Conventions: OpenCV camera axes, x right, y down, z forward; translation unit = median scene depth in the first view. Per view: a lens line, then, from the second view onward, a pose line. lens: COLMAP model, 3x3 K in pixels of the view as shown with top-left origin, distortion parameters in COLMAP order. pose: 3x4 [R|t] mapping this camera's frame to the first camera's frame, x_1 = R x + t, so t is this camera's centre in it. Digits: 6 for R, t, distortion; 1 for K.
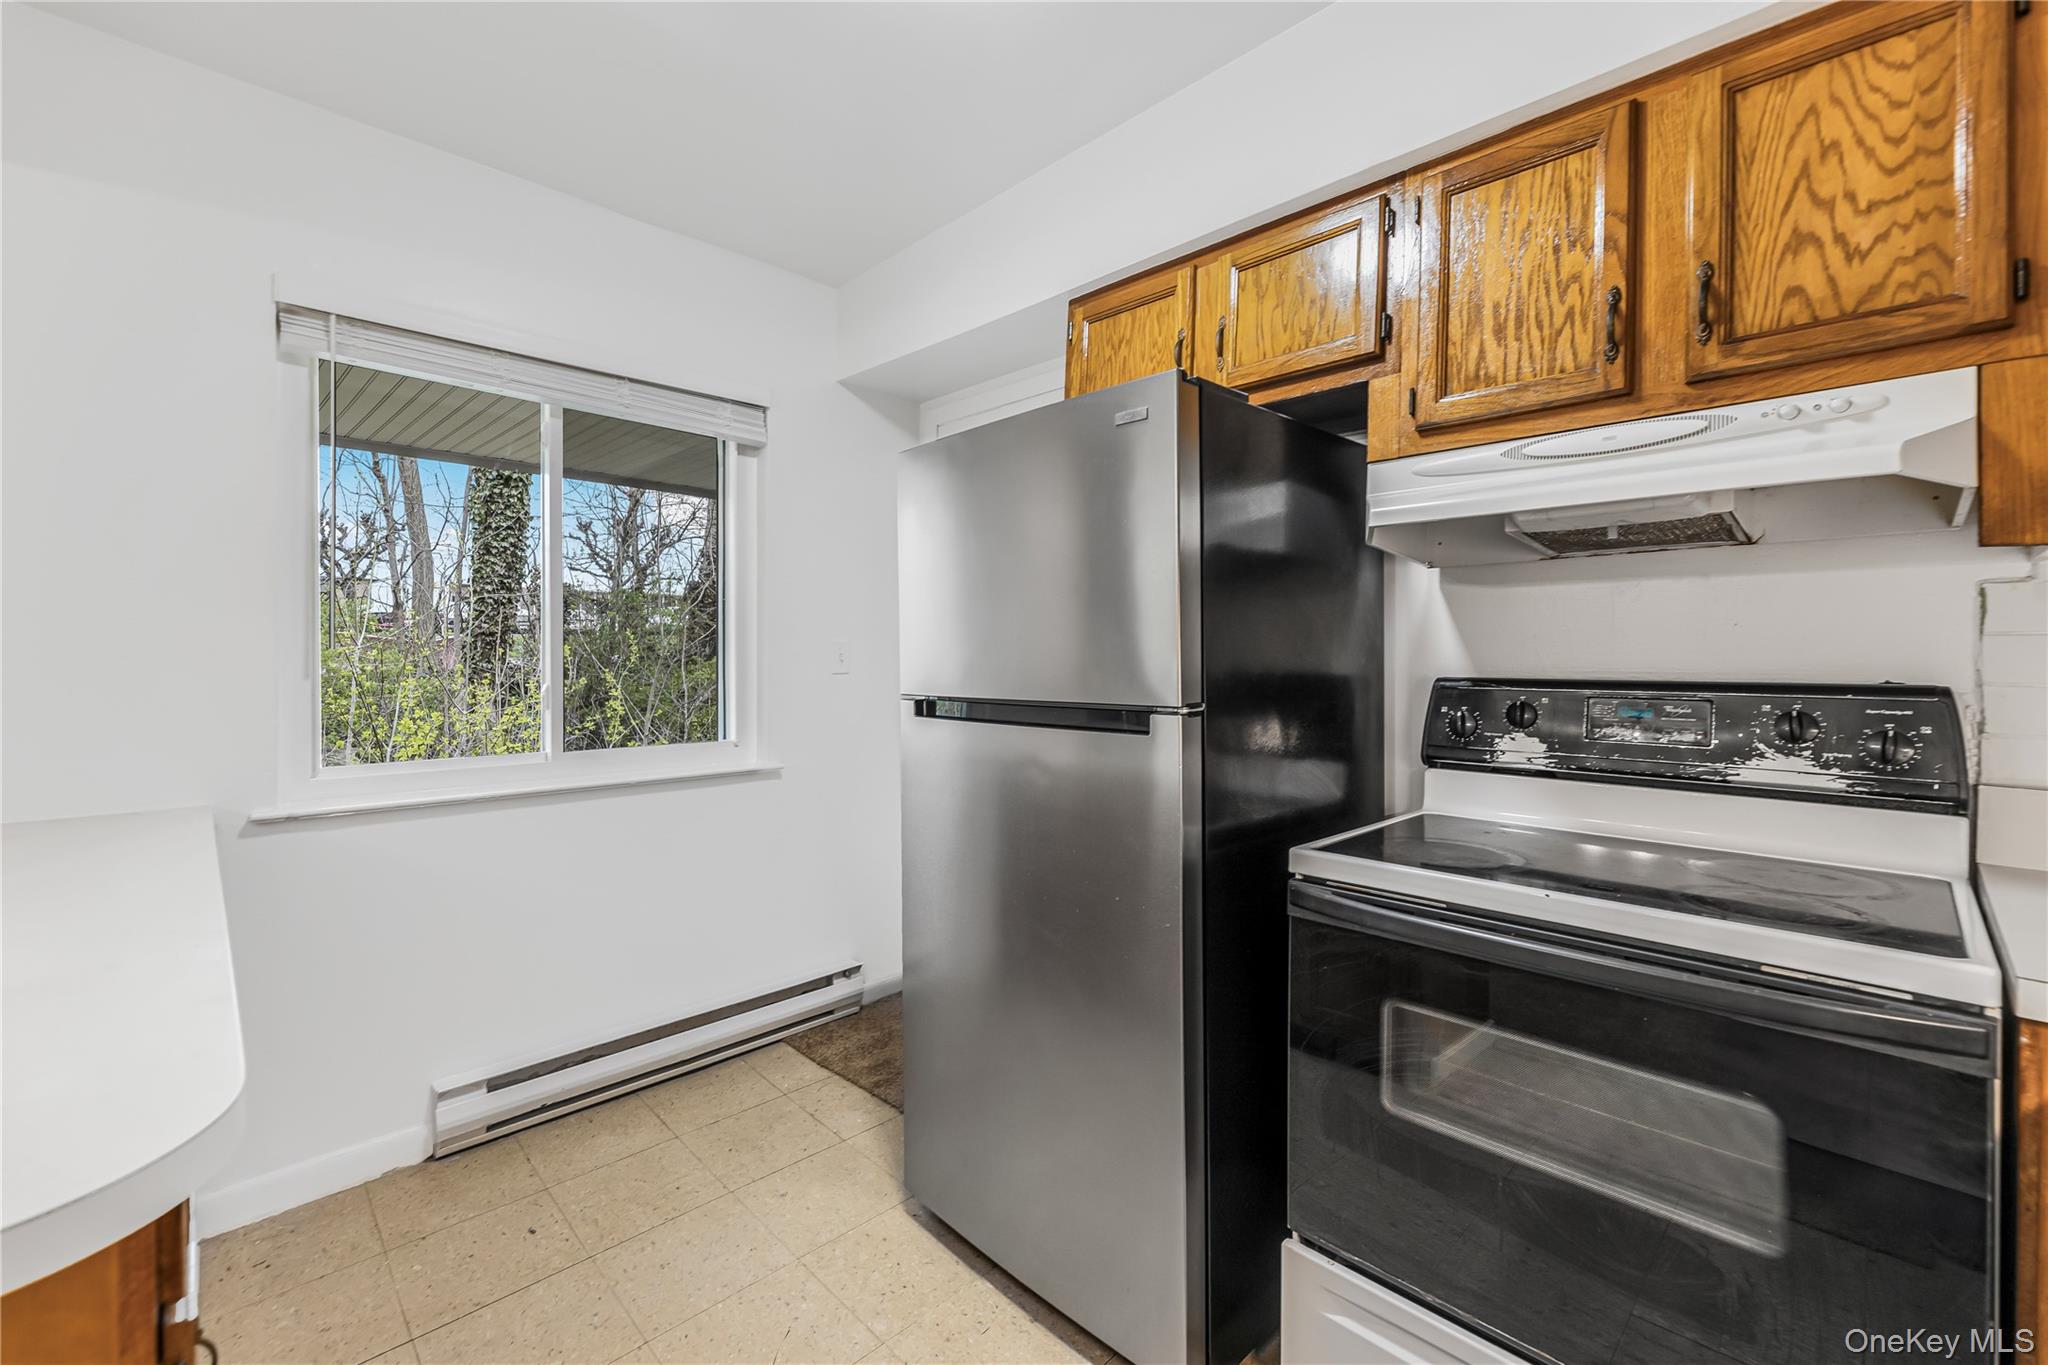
lens RADIAL K [[844.5, 0, 1021.5], [0, 844.5, 661.4], [0, 0, 1]] dist [-0.002810, 0.000881]
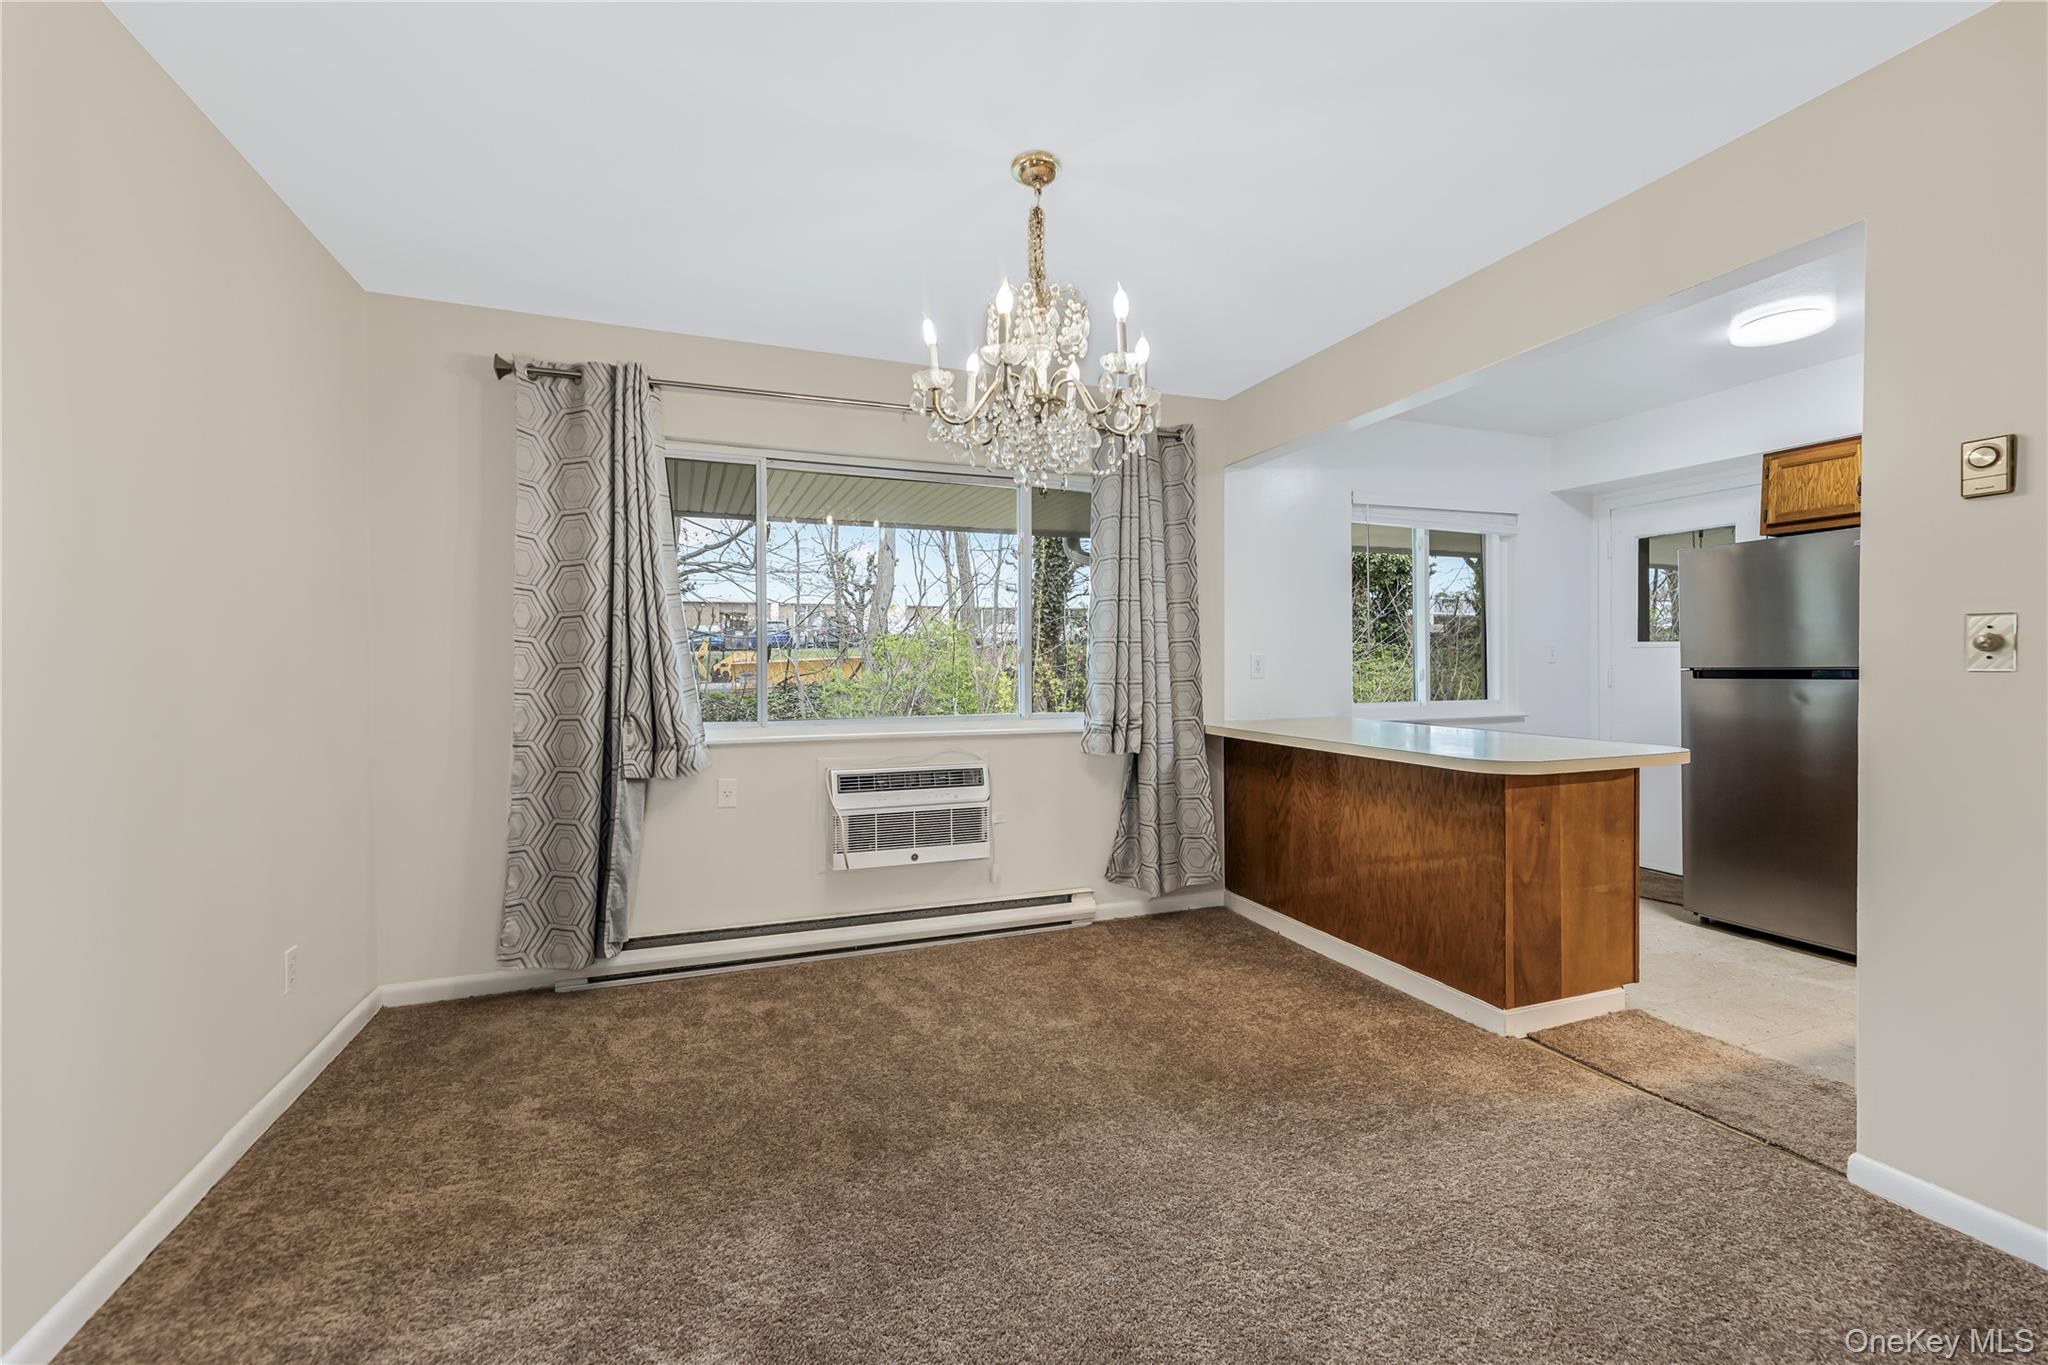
lens RADIAL K [[844.5, 0, 1022.0], [0, 844.5, 670.8], [0, 0, 1]] dist [-0.002810, 0.000881]
pose [[0.915926, -0.007056, -0.401286, -1.104487], [0.009427, 0.999948, 0.003936, 0.032470], [0.401237, -0.007388, 0.915944, -2.126764]]
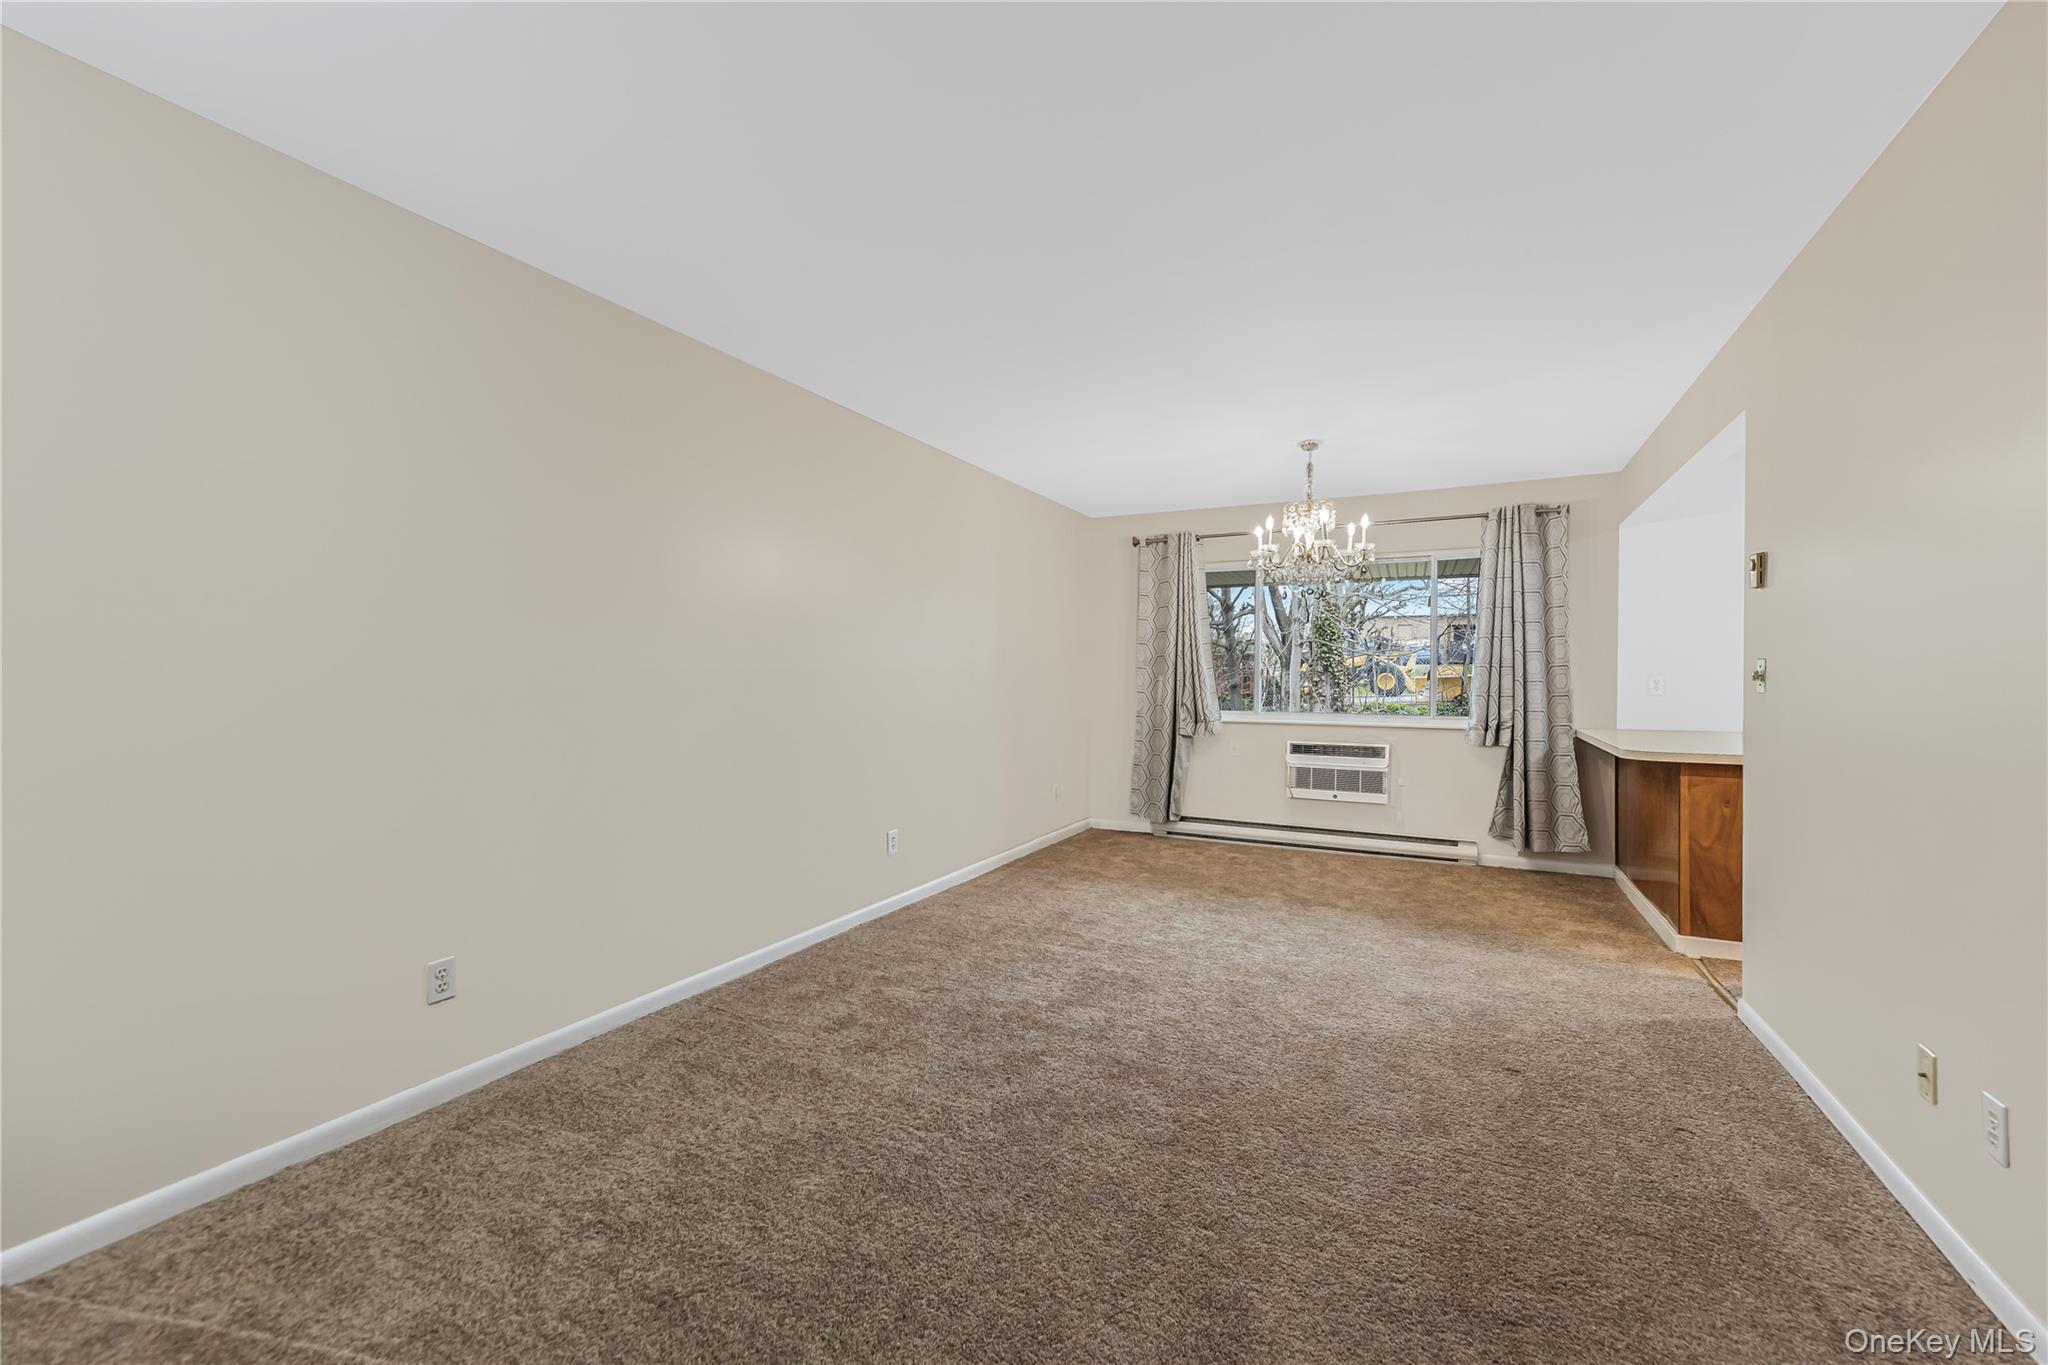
lens RADIAL K [[844.5, 0, 1020.0], [0, 844.5, 681.4], [0, 0, 1]] dist [-0.002810, 0.000881]
pose [[0.320169, 0.000989, -0.947360, 1.397175], [-0.005198, 0.999986, -0.000713, 0.034088], [0.947346, 0.005152, 0.320170, -2.889117]]
